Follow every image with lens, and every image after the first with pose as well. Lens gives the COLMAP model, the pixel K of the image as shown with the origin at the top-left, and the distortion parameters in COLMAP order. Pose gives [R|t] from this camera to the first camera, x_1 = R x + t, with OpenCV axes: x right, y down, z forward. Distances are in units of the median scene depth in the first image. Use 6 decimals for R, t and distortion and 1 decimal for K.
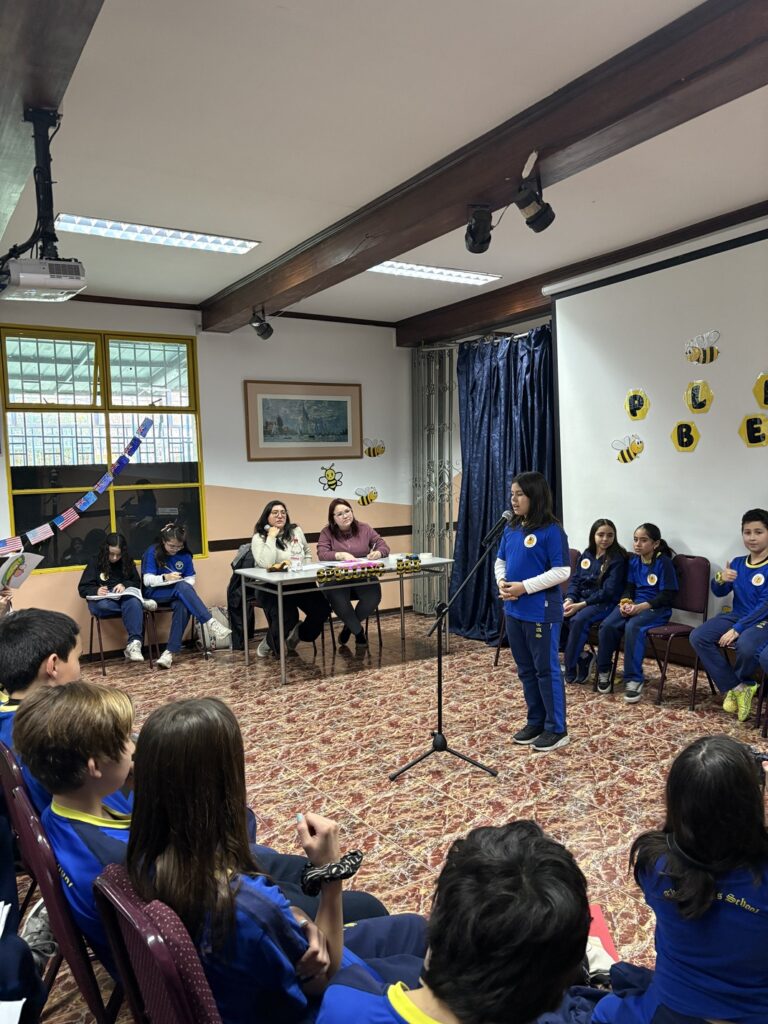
lens RADIAL K [[781.2, 0, 379.1], [0, 781.2, 511.9], [0, 0, 1]] dist [0.017738, -0.037926]
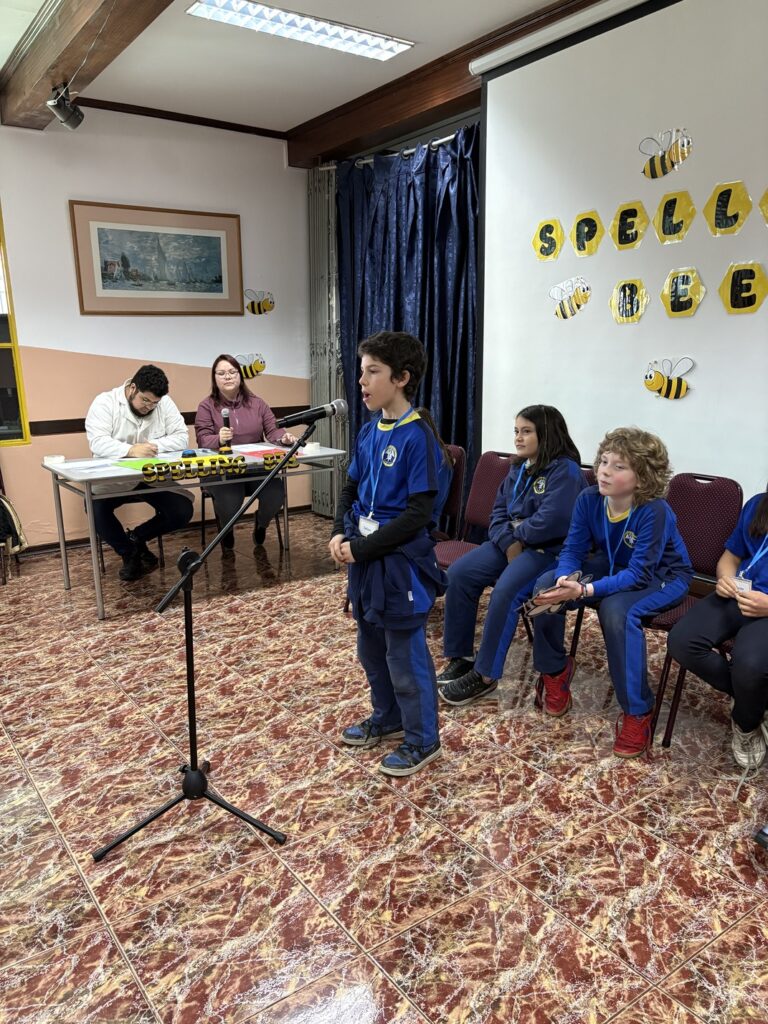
lens RADIAL K [[781.2, 0, 381.6], [0, 781.2, 515.7], [0, 0, 1]] dist [0.017738, -0.037926]
pose [[0.998100, 0.002032, 0.061589, 0.081115], [-0.011603, 0.987776, 0.155449, 0.005762], [-0.060521, -0.155868, 0.985922, 0.235915]]
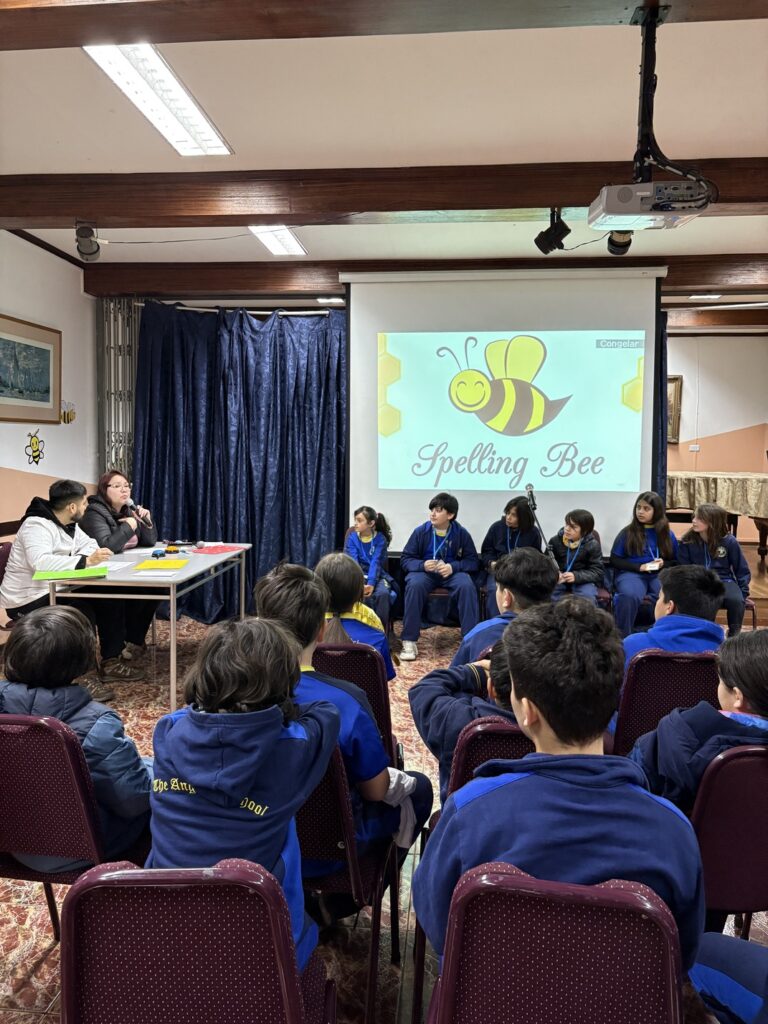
lens RADIAL K [[781.2, 0, 374.8], [0, 781.2, 519.6], [0, 0, 1]] dist [0.017738, -0.037926]
pose [[0.593037, -0.036318, 0.804355, -0.571684], [0.011376, 0.999260, 0.036731, 0.003562], [-0.805095, -0.012632, 0.593012, 0.315627]]
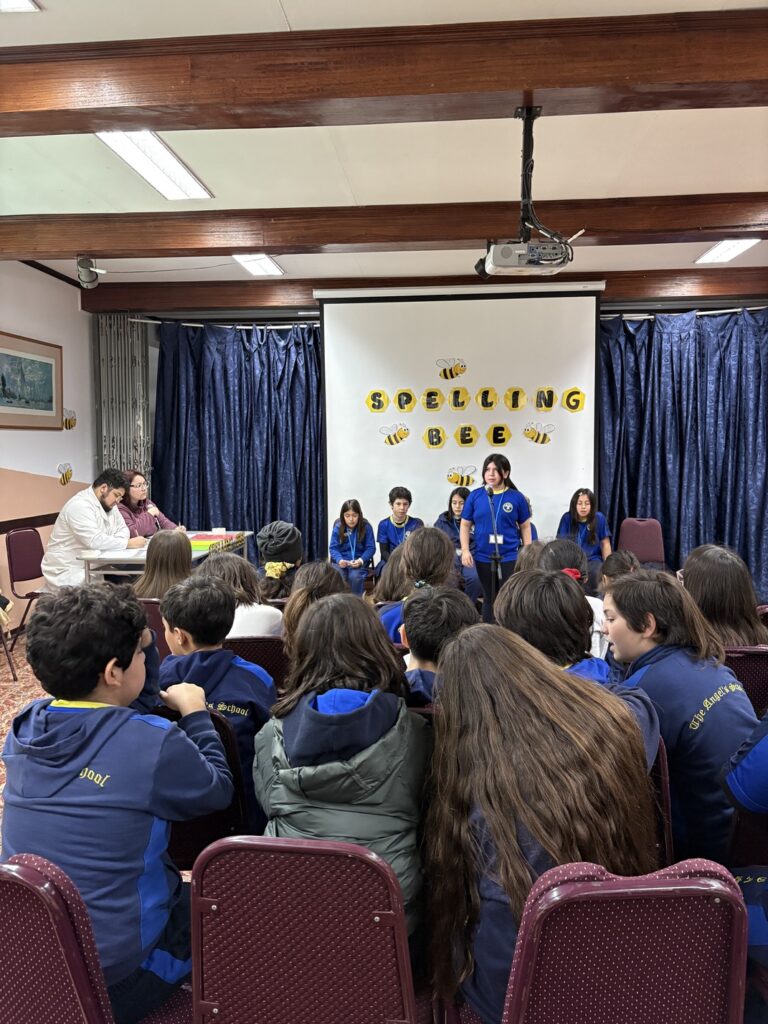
lens RADIAL K [[781.2, 0, 375.8], [0, 781.2, 514.3], [0, 0, 1]] dist [0.017738, -0.037926]
pose [[0.584983, -0.042356, 0.809939, -0.638137], [0.027812, 0.999096, 0.032161, 0.008492], [-0.810568, 0.003712, 0.585632, 0.233931]]
